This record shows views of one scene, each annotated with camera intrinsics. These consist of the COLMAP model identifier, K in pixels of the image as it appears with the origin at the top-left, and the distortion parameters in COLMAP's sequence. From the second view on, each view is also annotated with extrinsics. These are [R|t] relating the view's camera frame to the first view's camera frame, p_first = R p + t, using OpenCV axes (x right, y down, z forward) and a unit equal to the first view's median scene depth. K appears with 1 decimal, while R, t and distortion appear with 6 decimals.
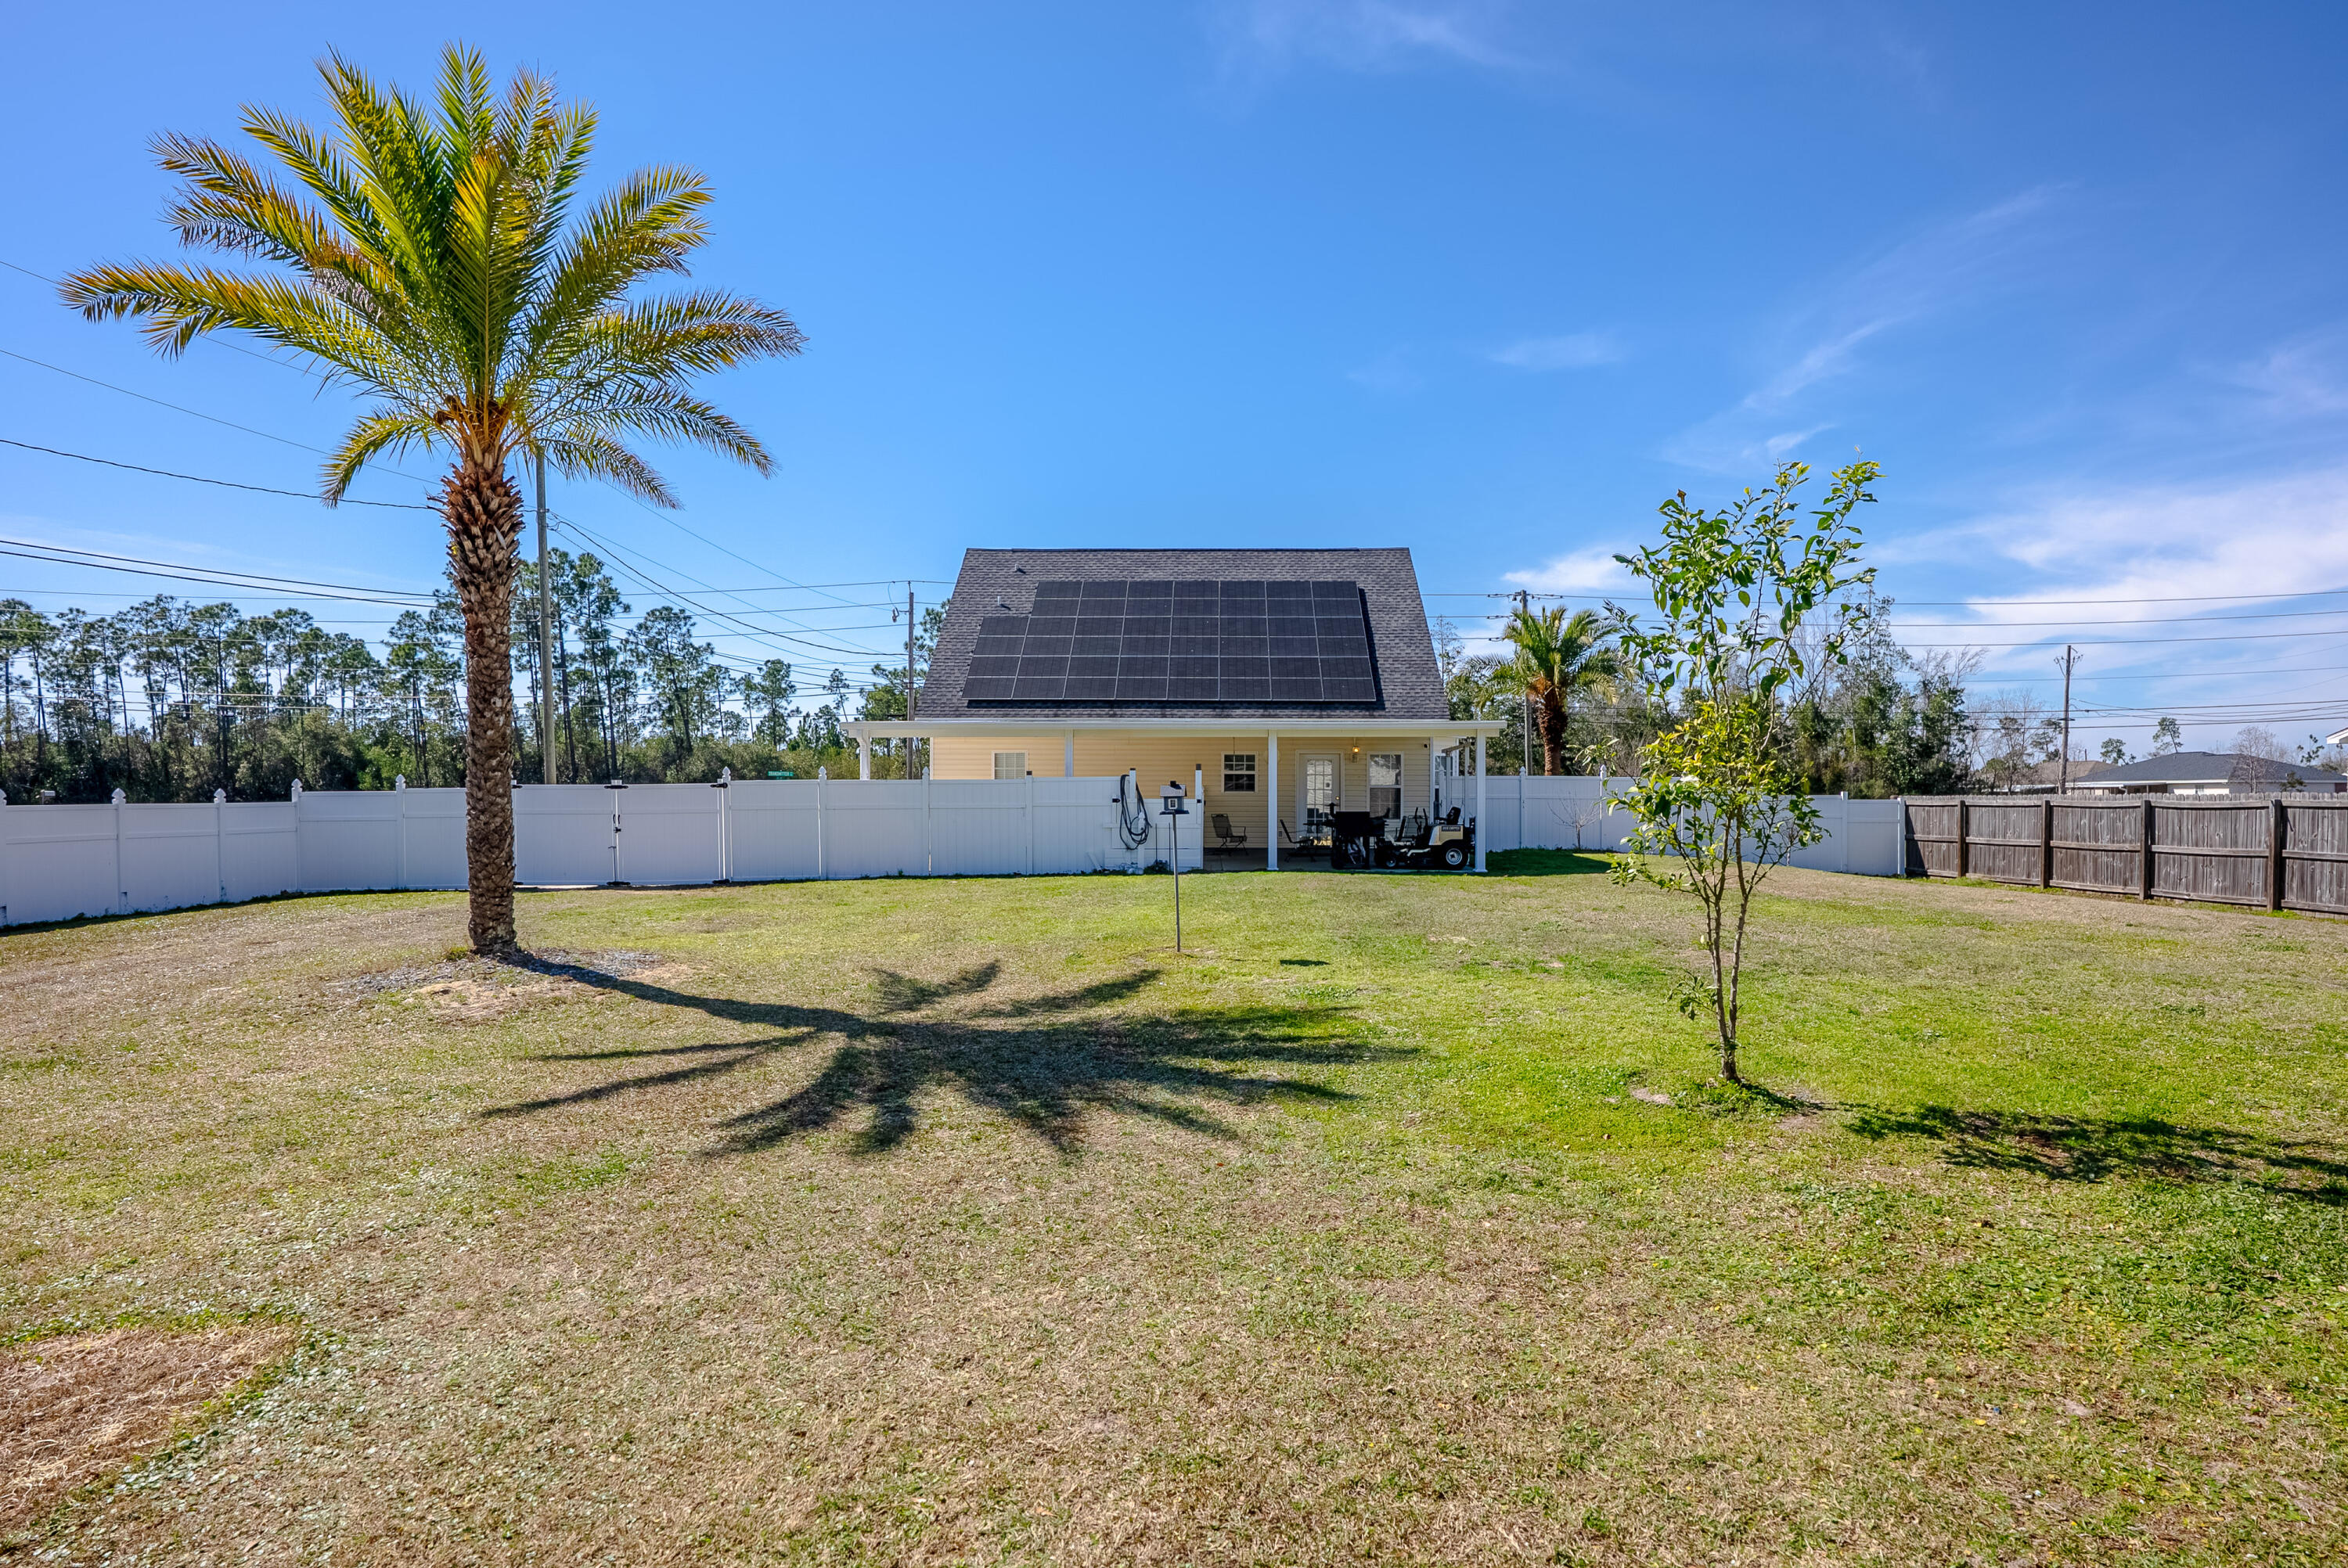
lens RADIAL K [[1266.7, 0, 1174.0], [0, 1266.7, 784.0], [0, 0, 1]] dist [-0.002110, 0.000738]
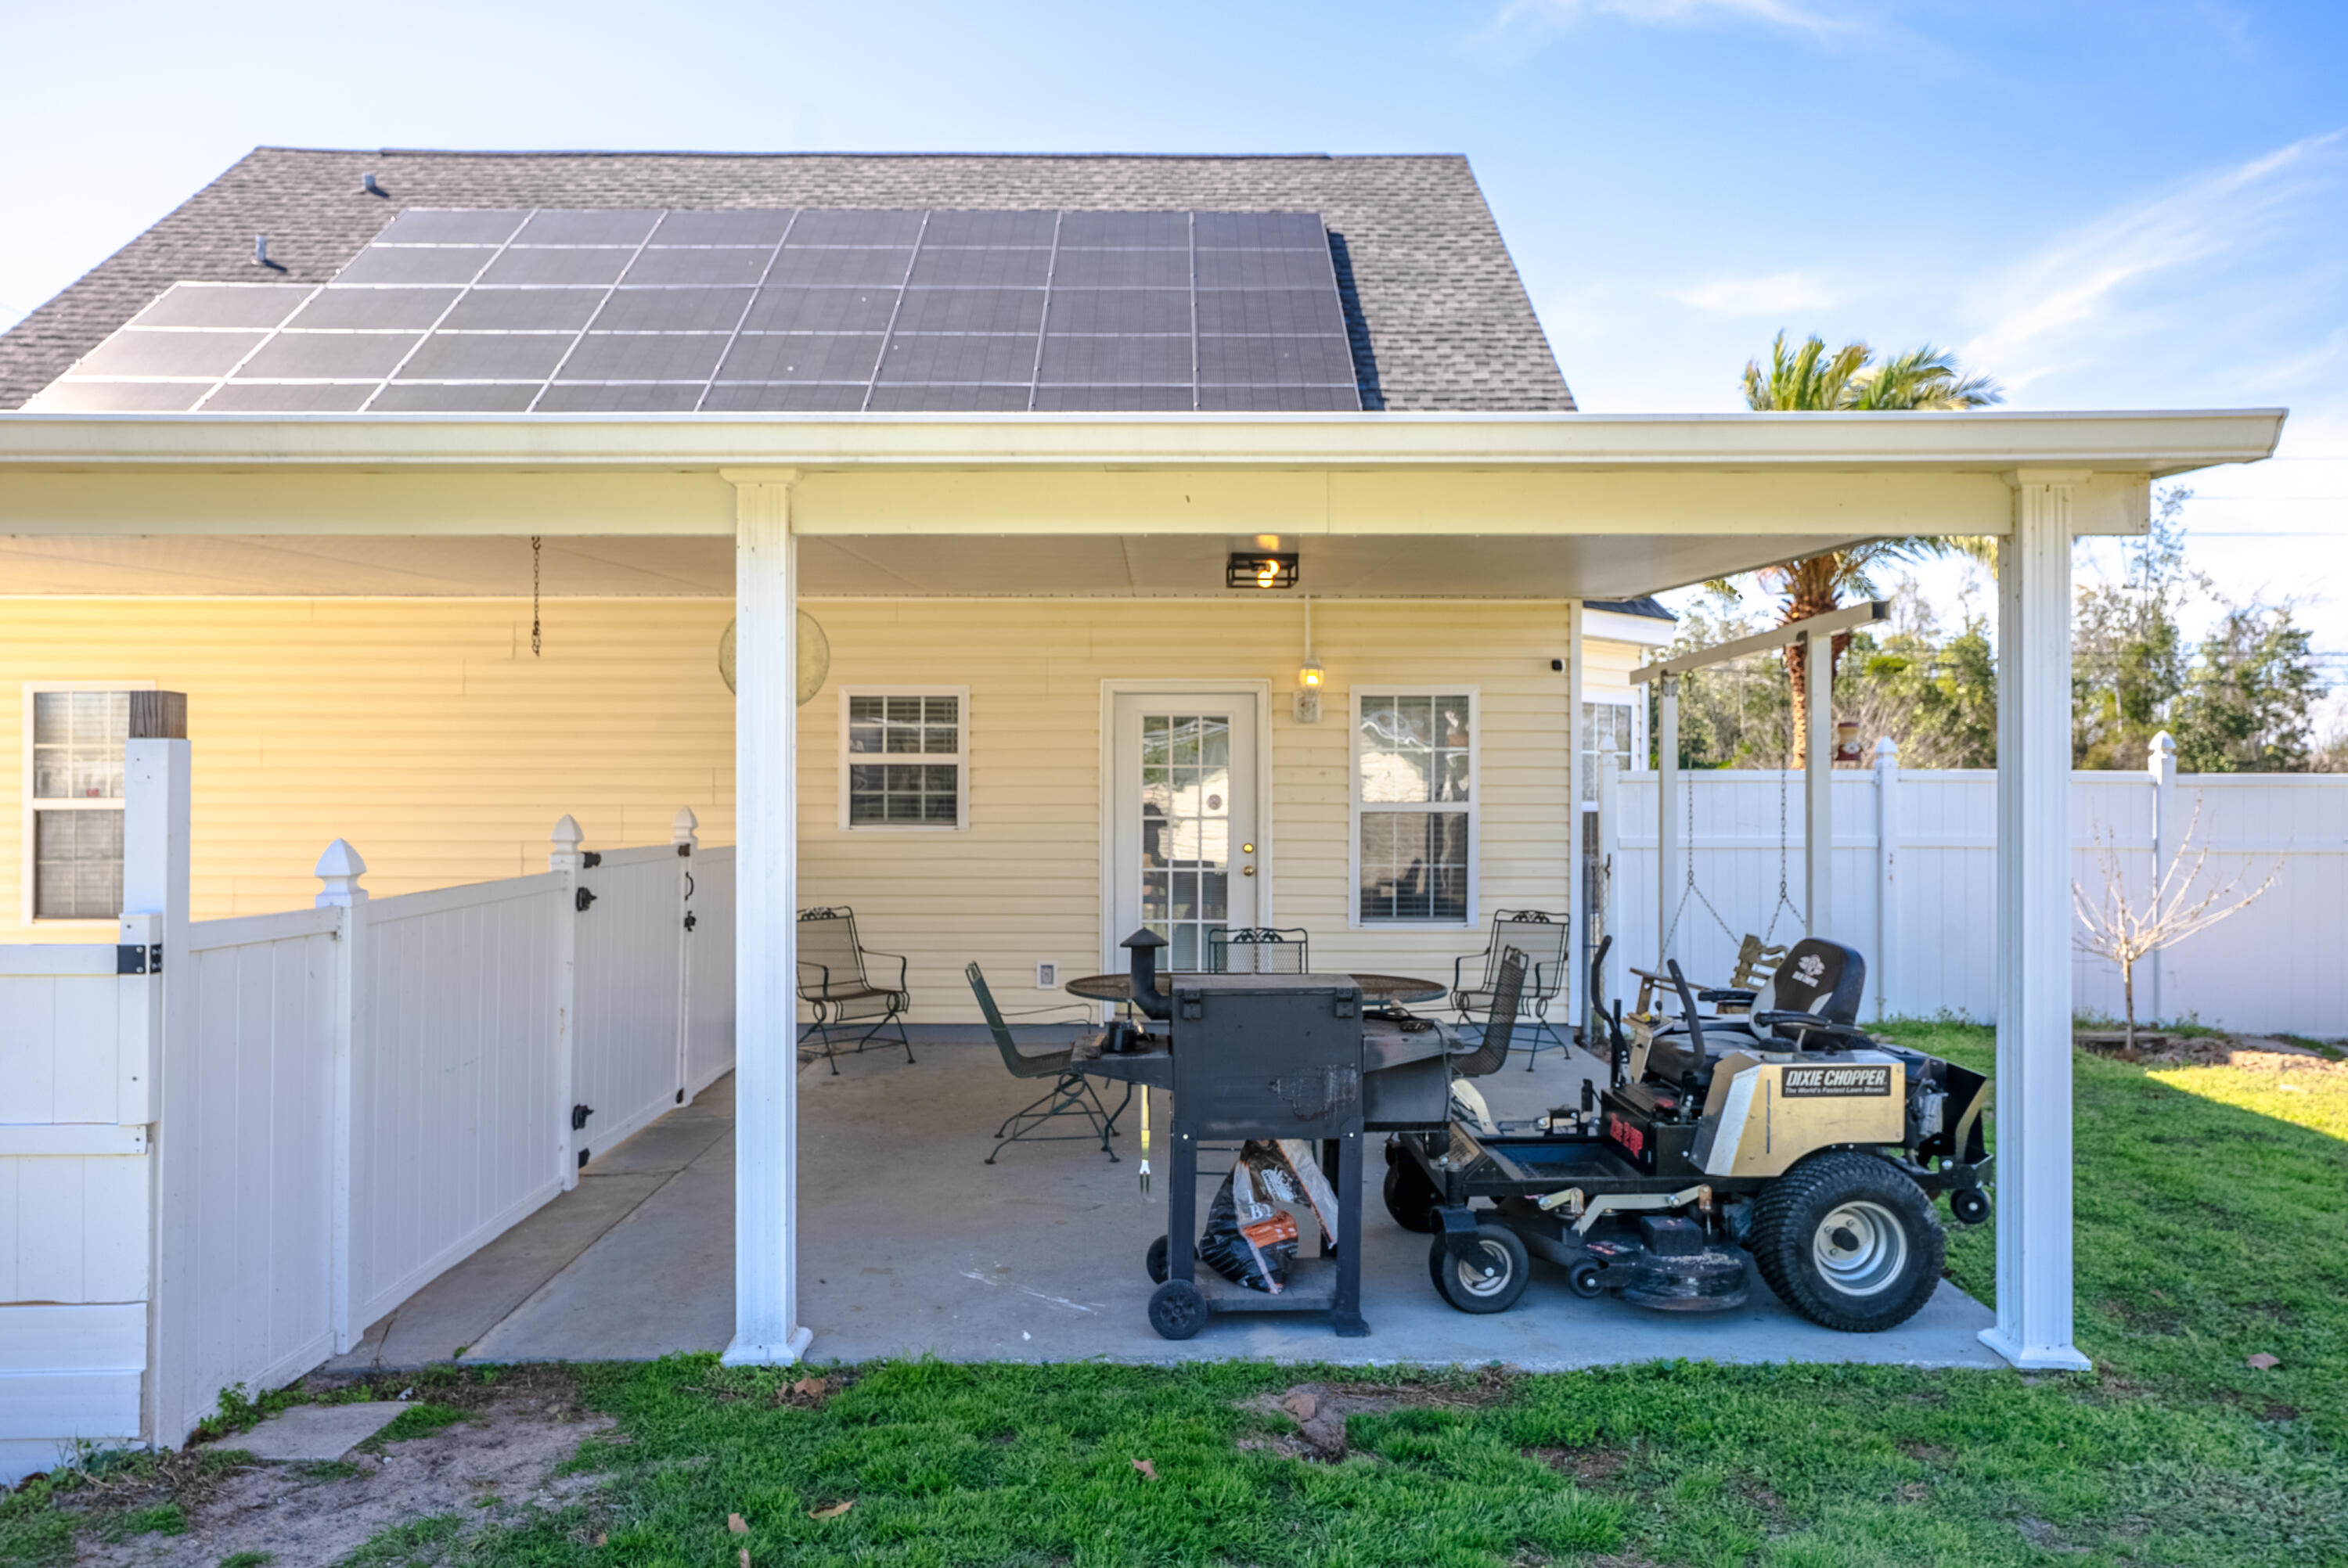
lens RADIAL K [[1737.1, 0, 1174.0], [0, 1737.1, 784.0], [0, 0, 1]] dist [0.000181, 0.000443]
pose [[0.999175, -0.003551, 0.040450, 0.096685], [0.003586, 0.999993, -0.000786, -0.002850], [-0.040447, 0.000931, 0.999181, 0.606194]]
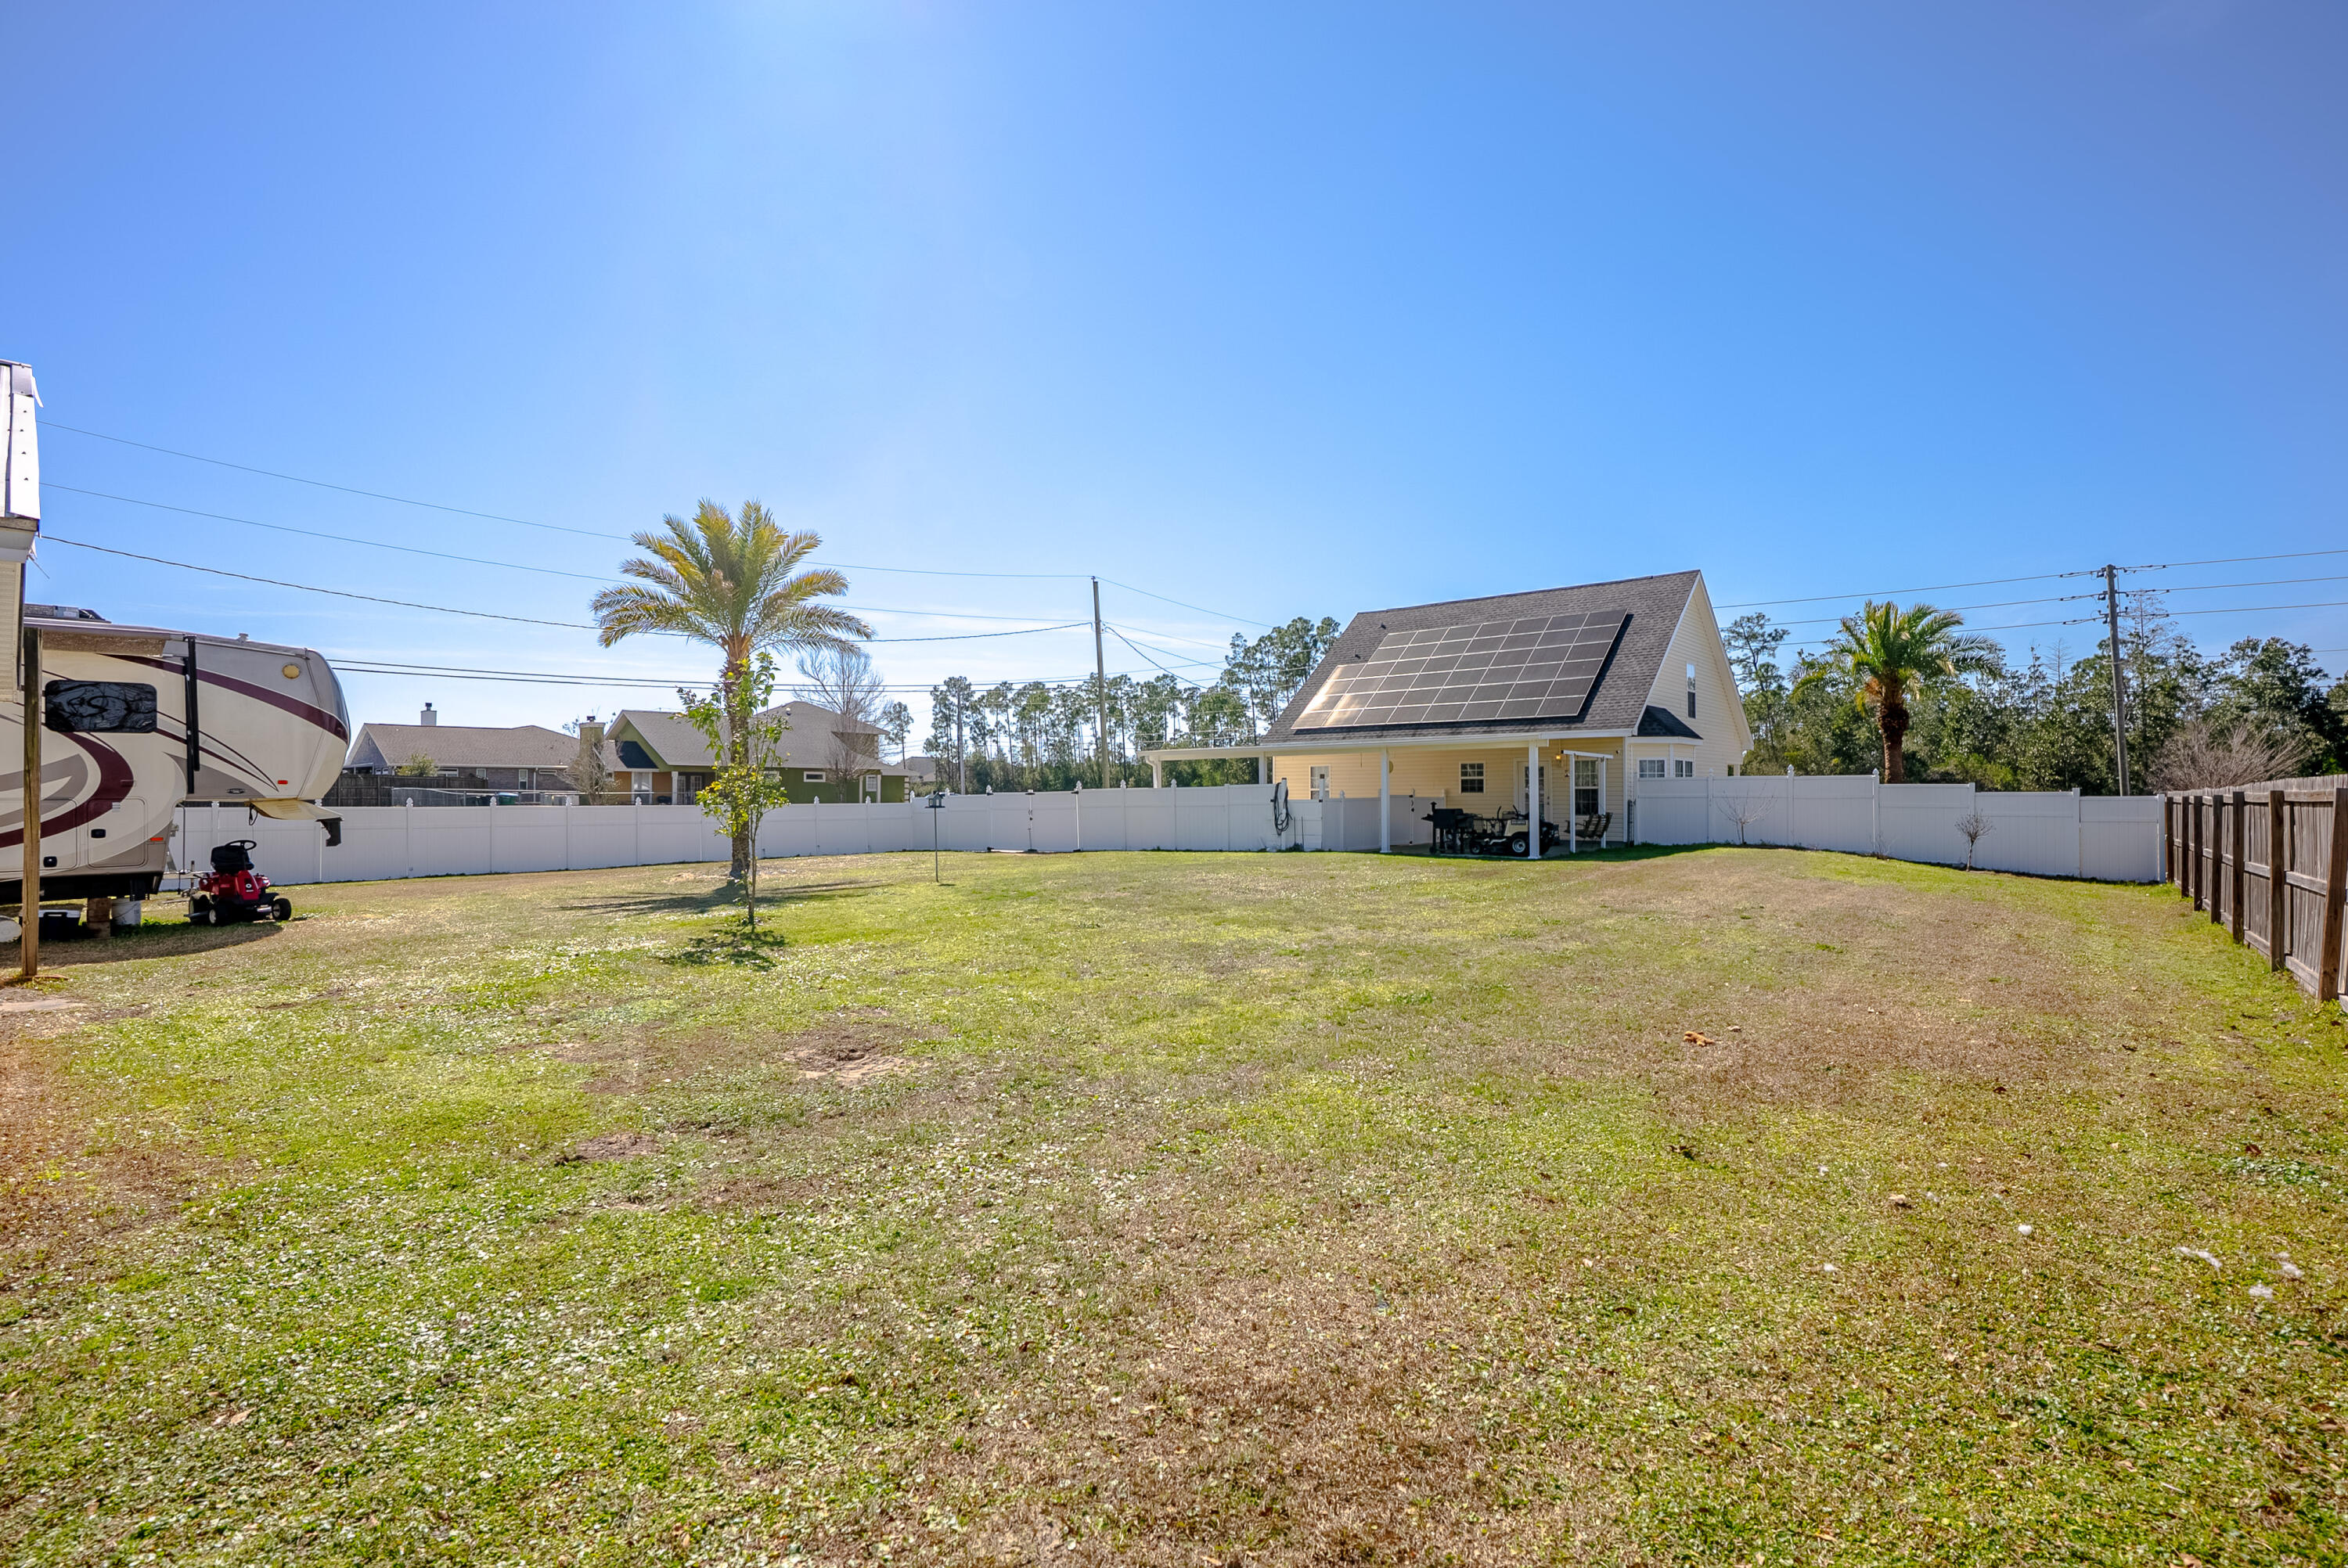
lens RADIAL K [[1045.9, 0, 1174.0], [0, 1045.9, 784.0], [0, 0, 1]] dist [-0.047851, 0.000395]
pose [[0.779915, -0.010024, -0.625805, 0.474161], [0.011633, 0.999931, -0.001518, -0.004782], [0.625777, -0.006096, 0.779978, -0.005404]]
